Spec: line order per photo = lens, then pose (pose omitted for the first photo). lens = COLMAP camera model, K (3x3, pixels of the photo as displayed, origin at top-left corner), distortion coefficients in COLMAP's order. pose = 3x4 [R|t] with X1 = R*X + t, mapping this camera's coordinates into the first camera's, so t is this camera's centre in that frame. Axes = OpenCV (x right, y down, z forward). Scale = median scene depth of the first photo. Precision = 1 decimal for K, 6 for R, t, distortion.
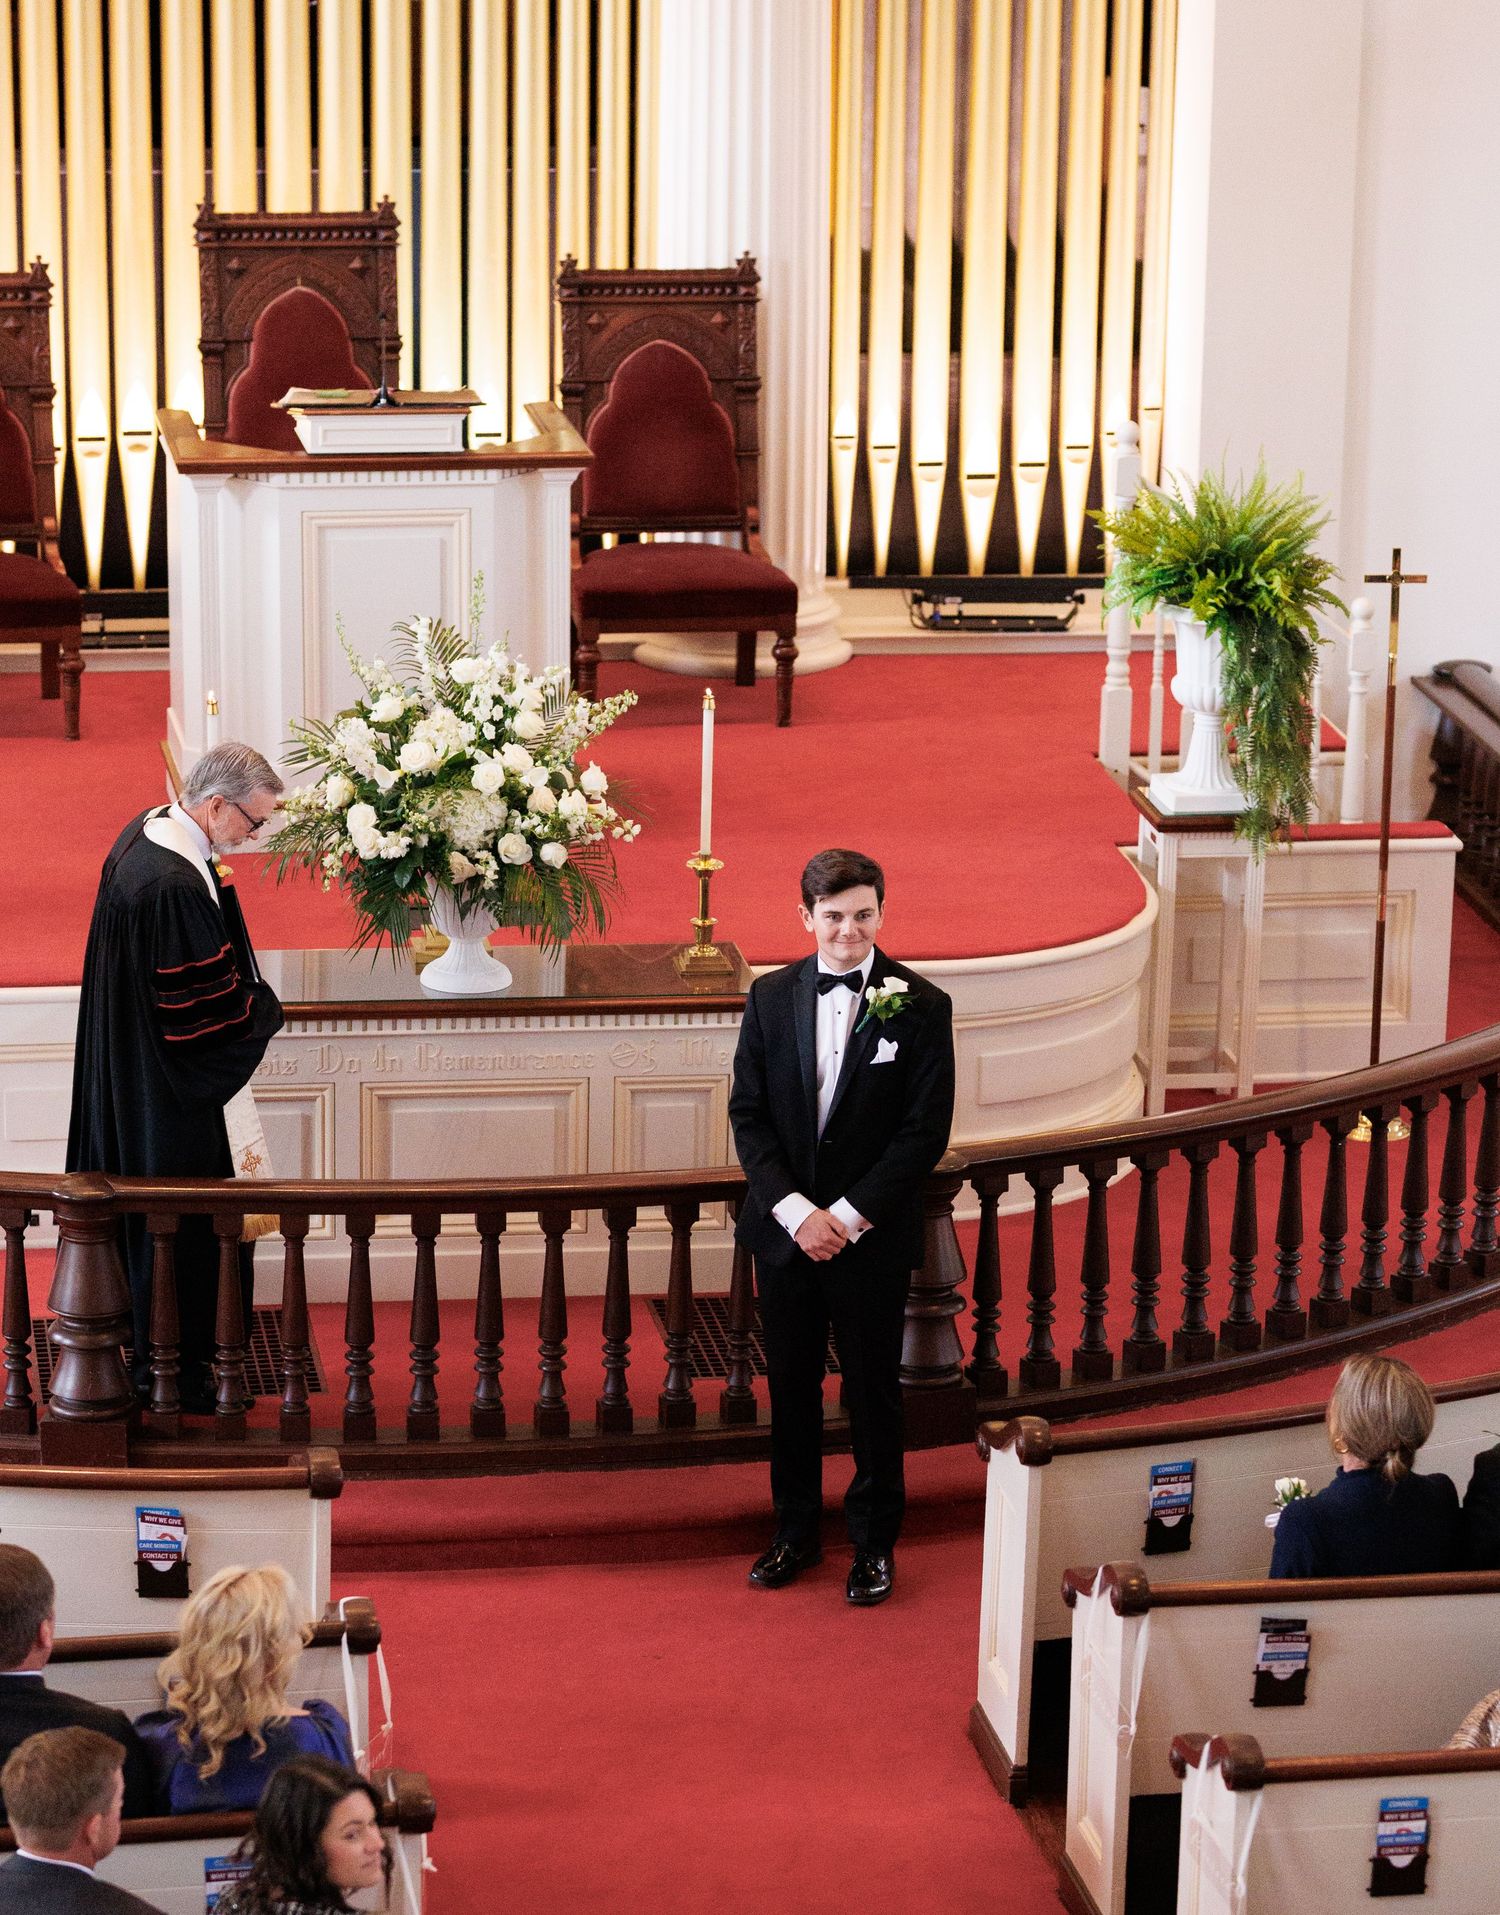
lens RADIAL K [[5908.0, 0, 863.9], [0, 5908.0, 1273.1], [0, 0, 1]] dist [-0.014735, 0.132110]
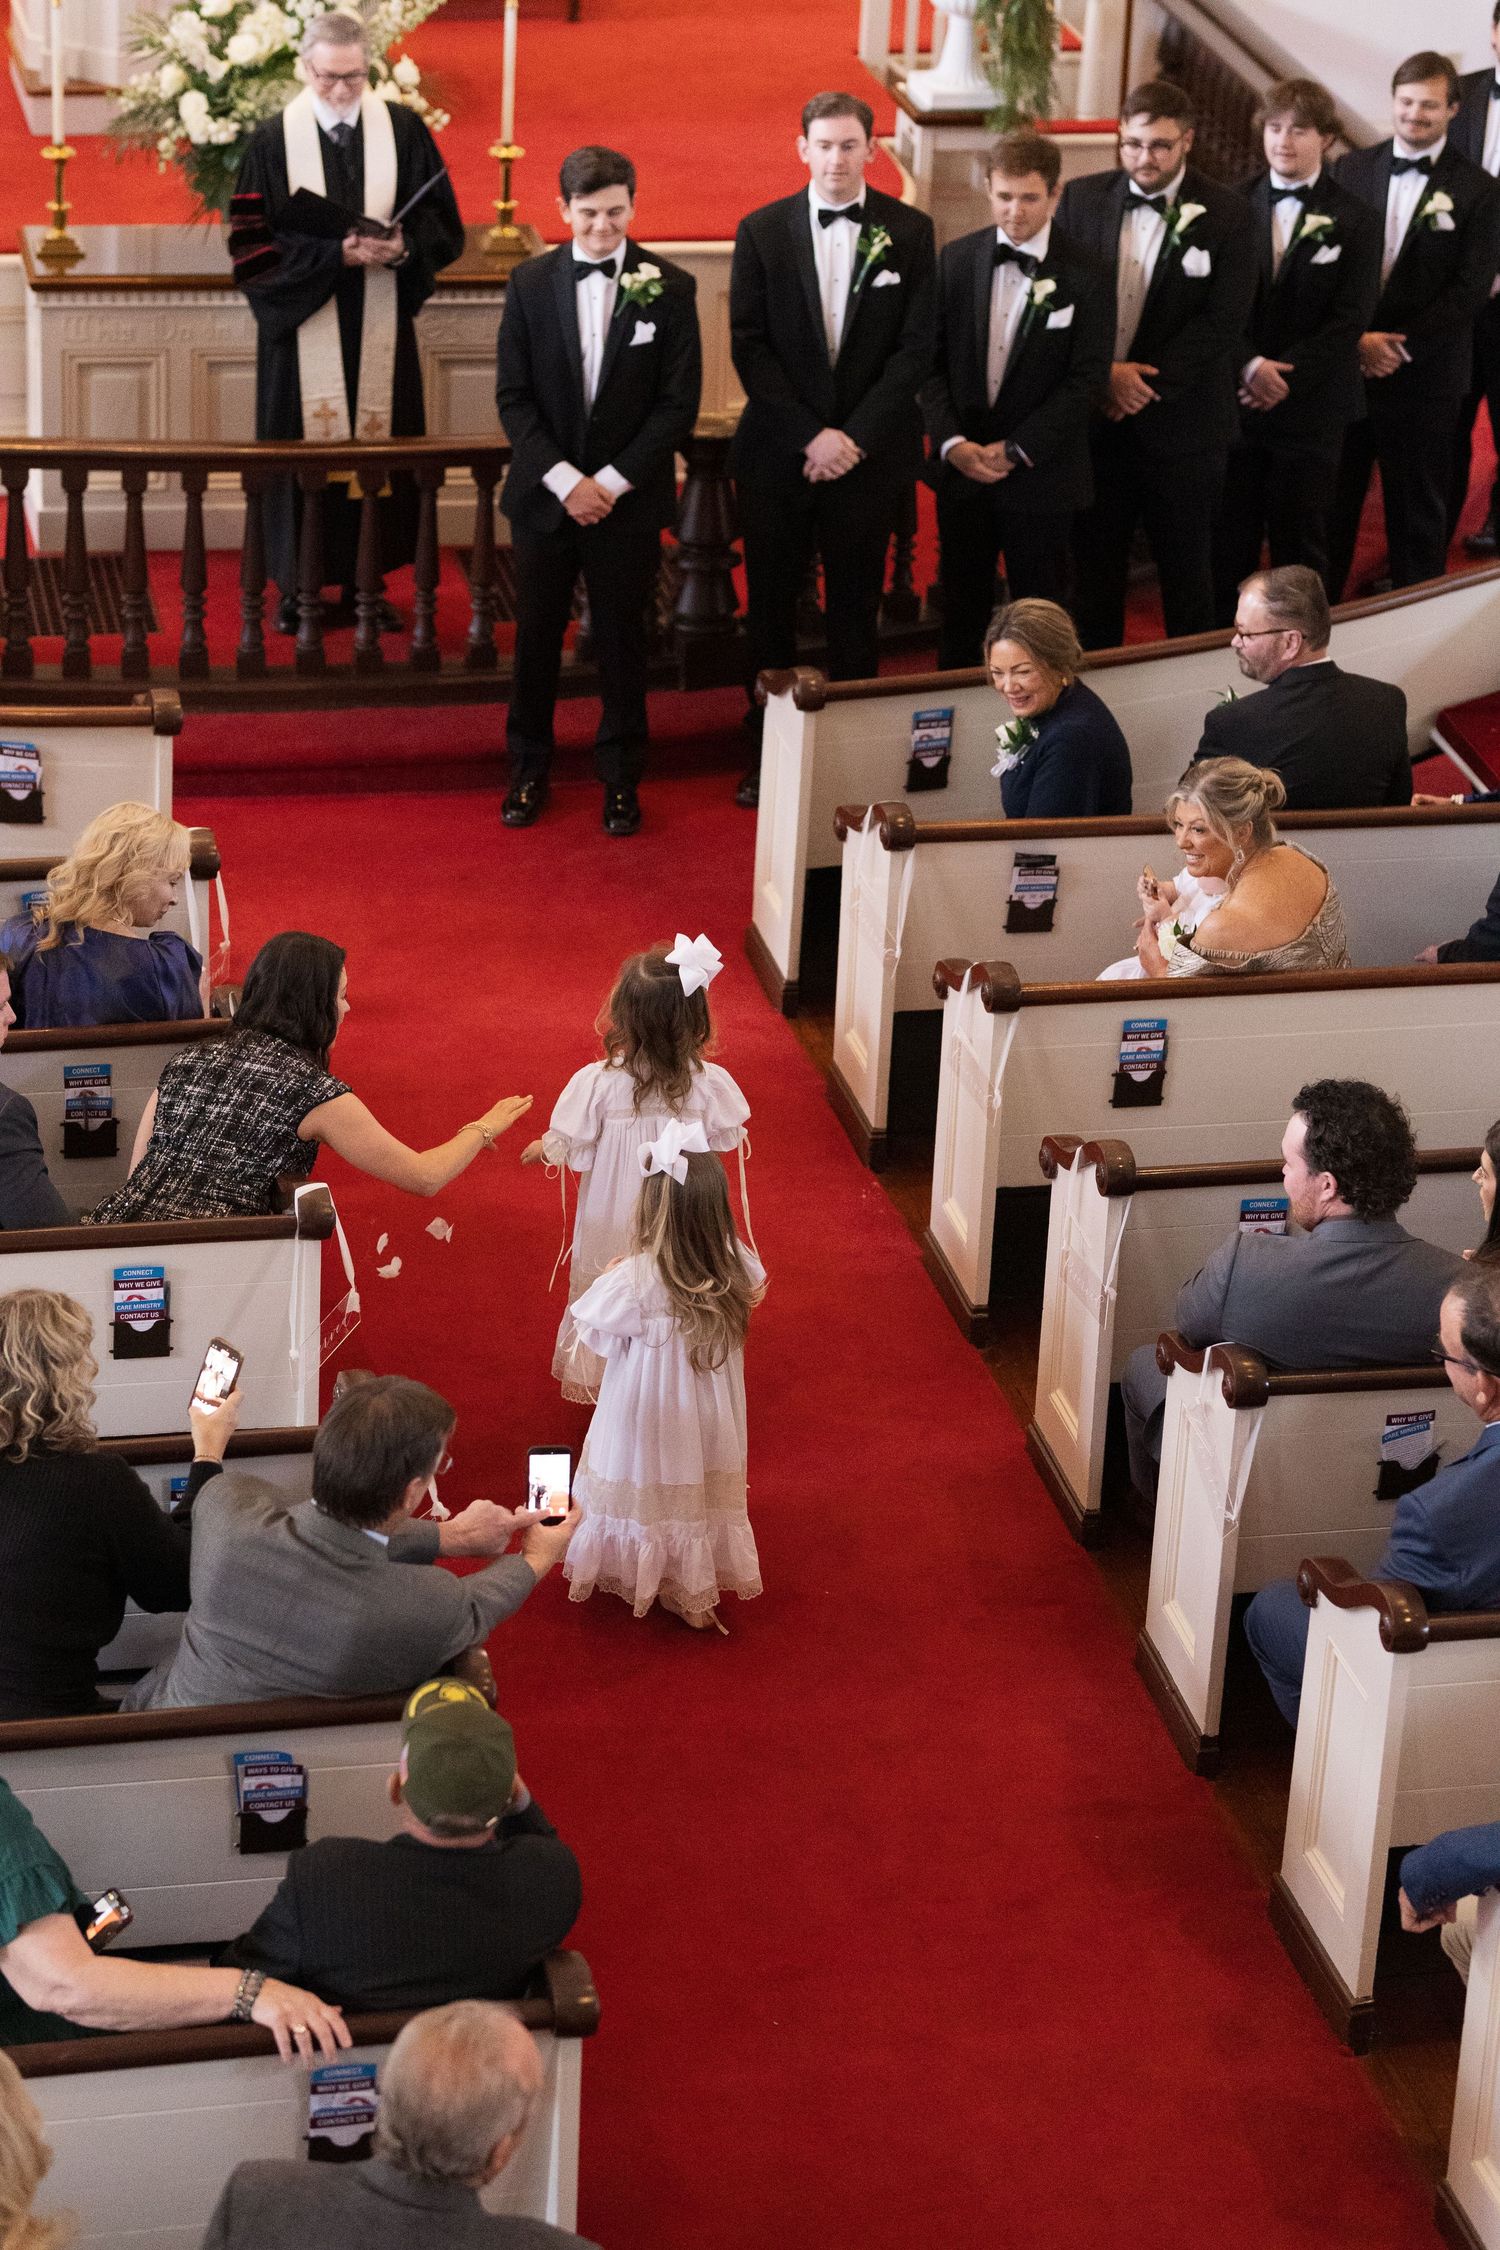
lens RADIAL K [[5157.7, 0, 723.5], [0, 5157.7, 1114.0], [0, 0, 1]] dist [-0.015255, 0.281351]
pose [[0.999692, 0.008442, 0.023354, -0.007242], [-0.011140, 0.992960, 0.117923, -0.004957], [-0.022194, -0.118147, 0.992748, 0.026102]]
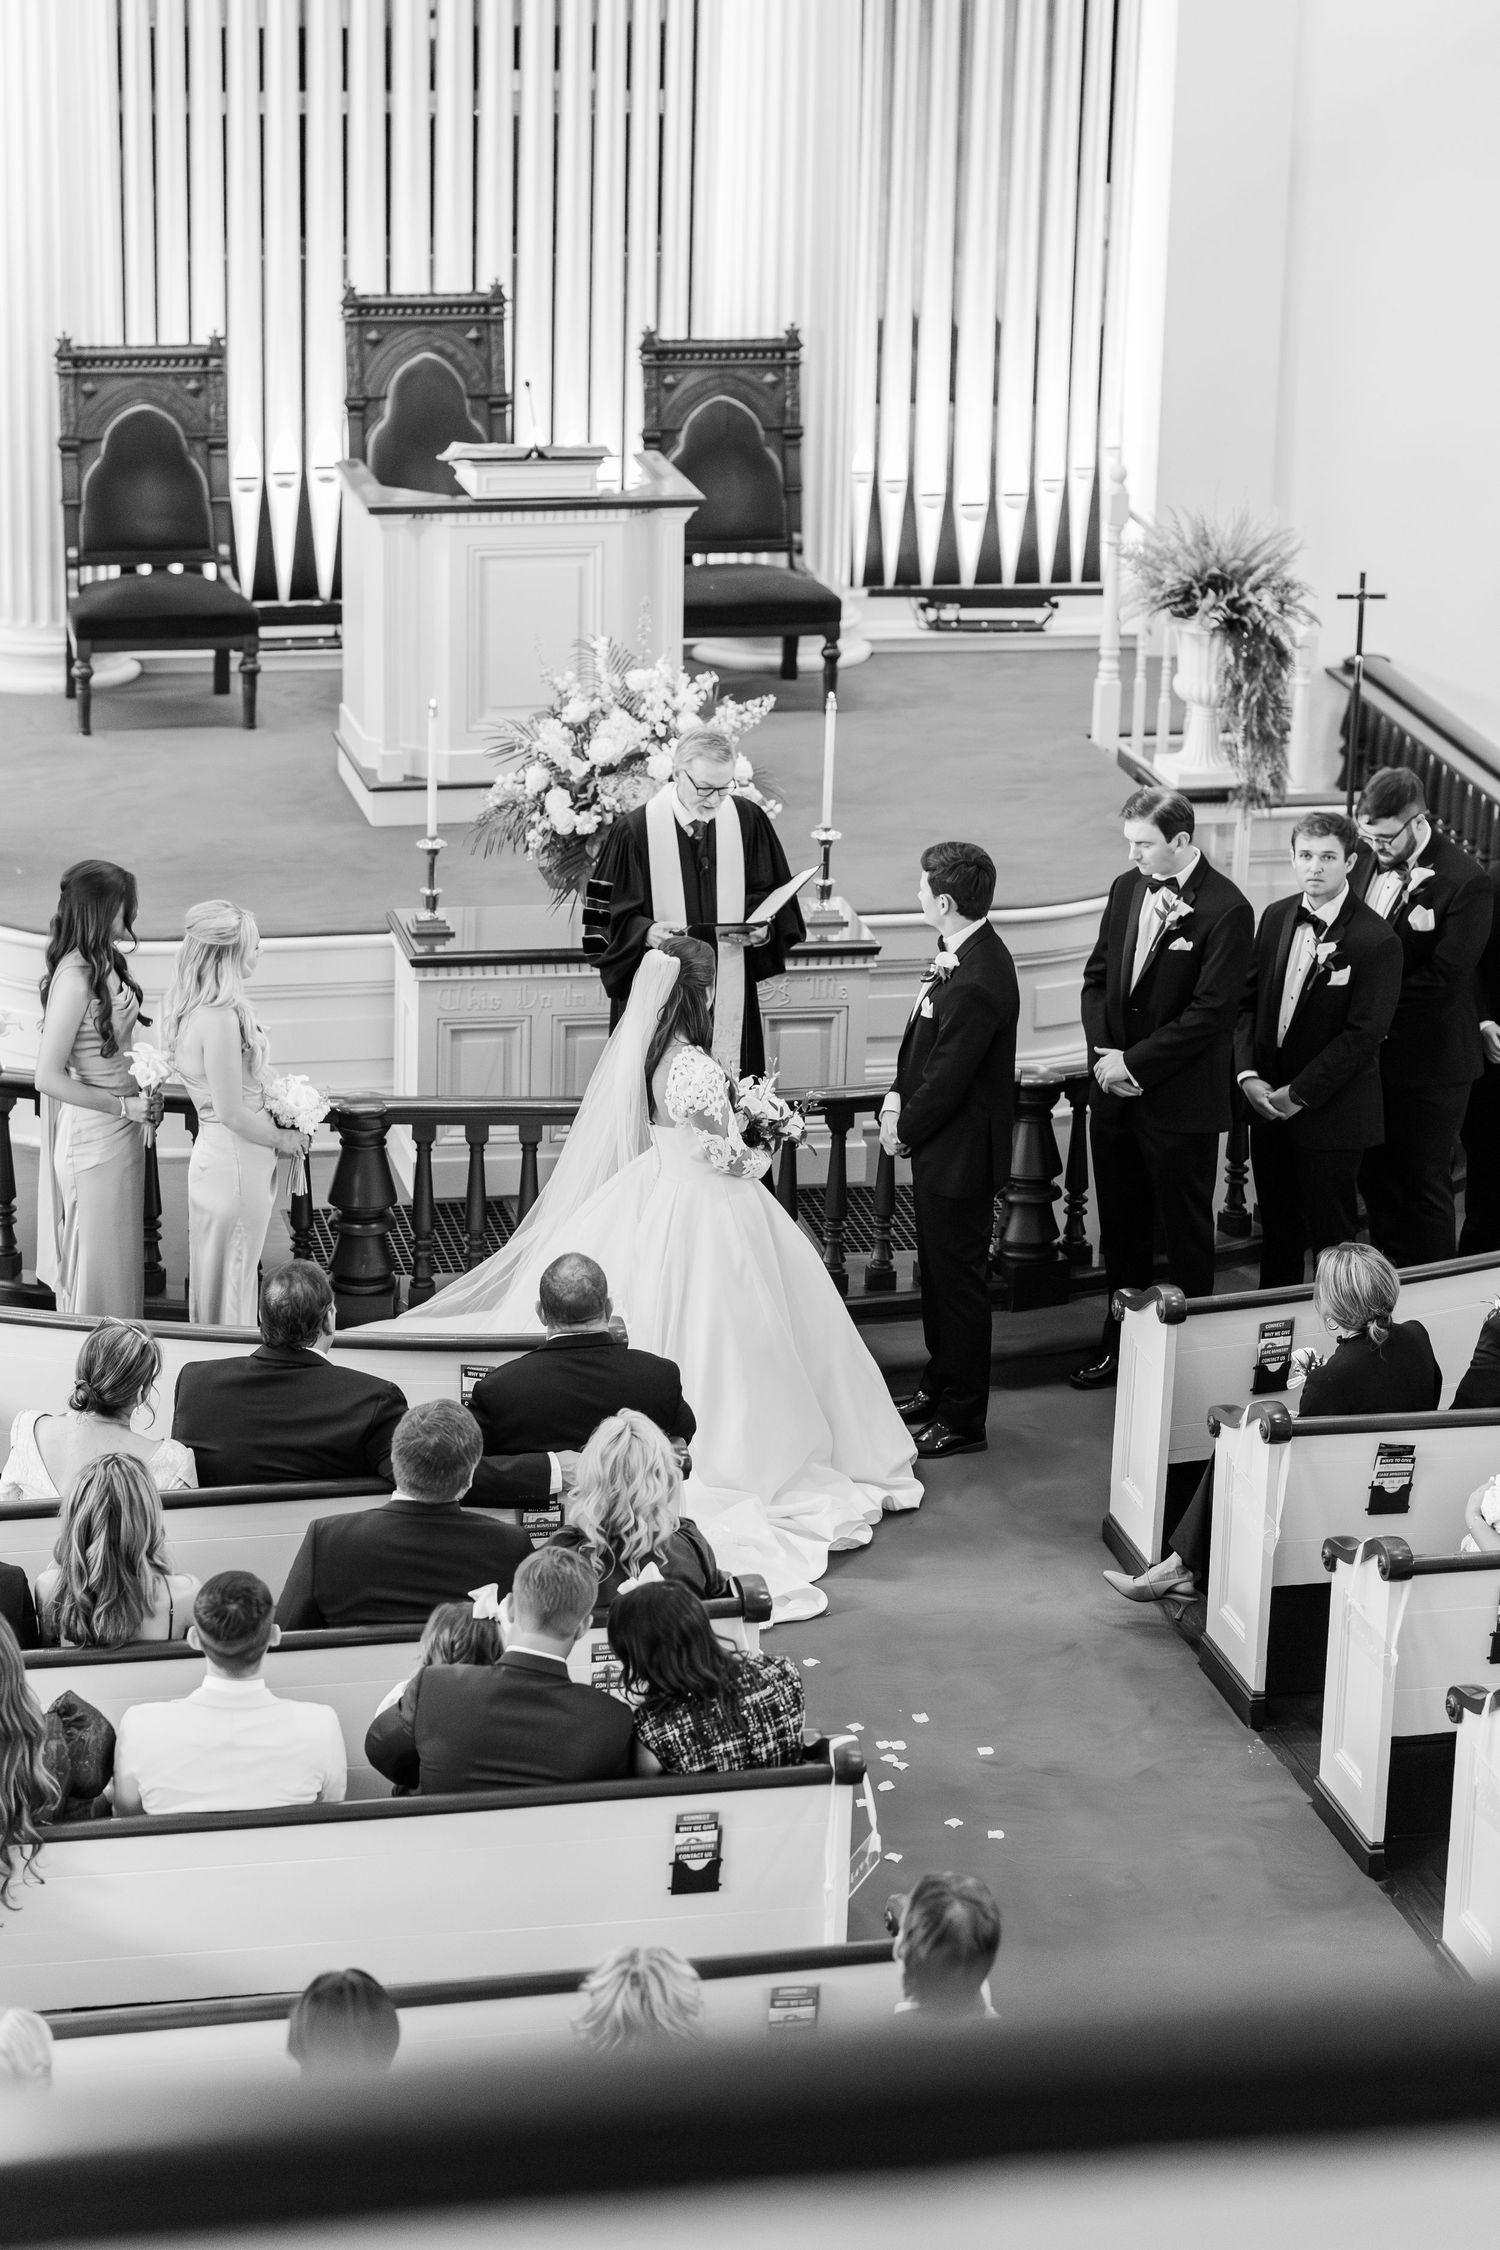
lens RADIAL K [[5172.1, 0, 750.0], [0, 5172.1, 1125.0], [0, 0, 1]] dist [-0.020145, 0.390850]
pose [[0.999348, -0.008351, 0.035125, -0.078616], [0.008467, 0.999959, -0.003139, -0.005471], [-0.035097, 0.003435, 0.999378, -0.072778]]
